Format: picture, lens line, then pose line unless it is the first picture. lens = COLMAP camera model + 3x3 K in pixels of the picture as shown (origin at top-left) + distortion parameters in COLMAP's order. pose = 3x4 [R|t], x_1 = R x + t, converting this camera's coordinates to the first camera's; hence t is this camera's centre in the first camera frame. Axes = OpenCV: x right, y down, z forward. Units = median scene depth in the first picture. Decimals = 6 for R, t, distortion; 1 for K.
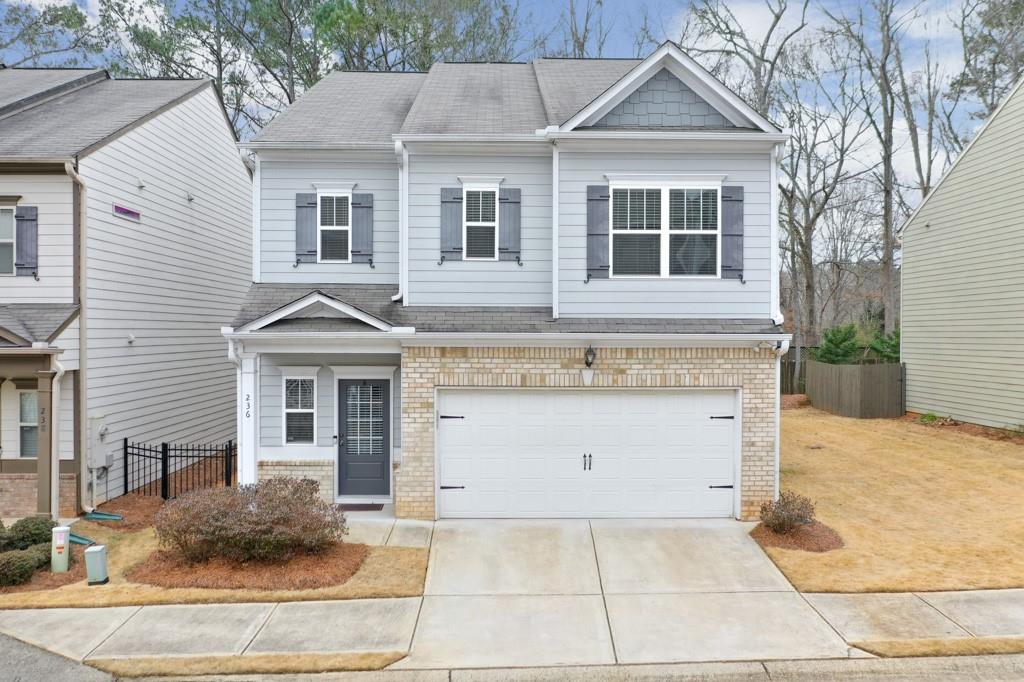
lens RADIAL K [[814.6, 0, 512.0], [0, 814.6, 341.0], [0, 0, 1]] dist [-0.015892, -0.006356]
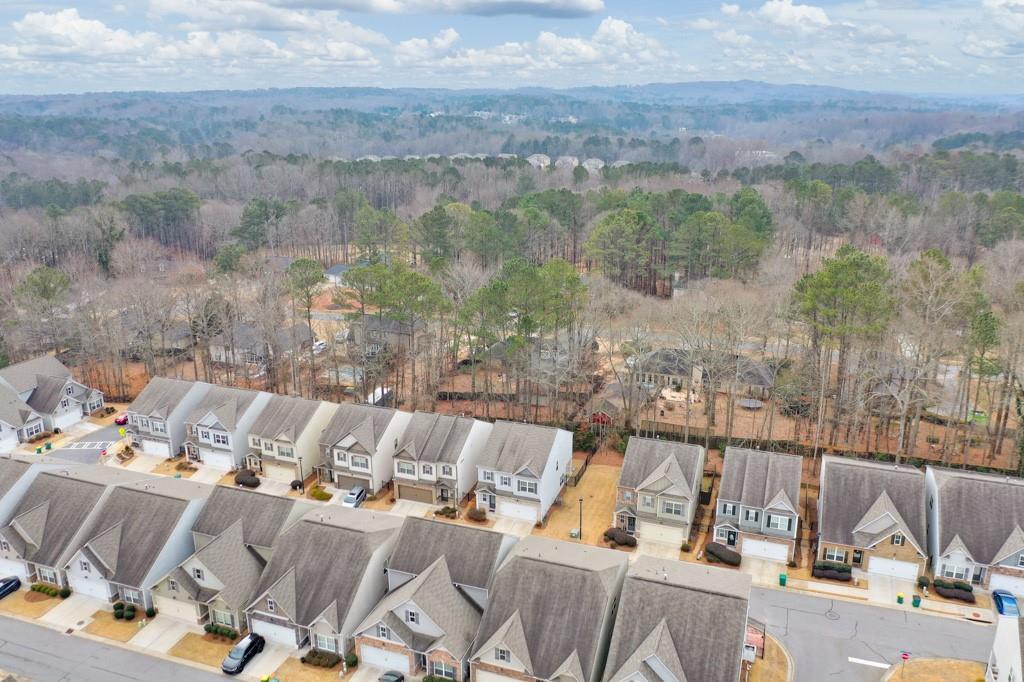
lens RADIAL K [[814.6, 0, 512.0], [0, 814.6, 341.0], [0, 0, 1]] dist [-0.015892, -0.006356]
pose [[0.935419, 0.098010, -0.339685, 2.540810], [0.015131, 0.948827, 0.315433, -3.884082], [0.353217, -0.300202, 0.886068, -5.470214]]
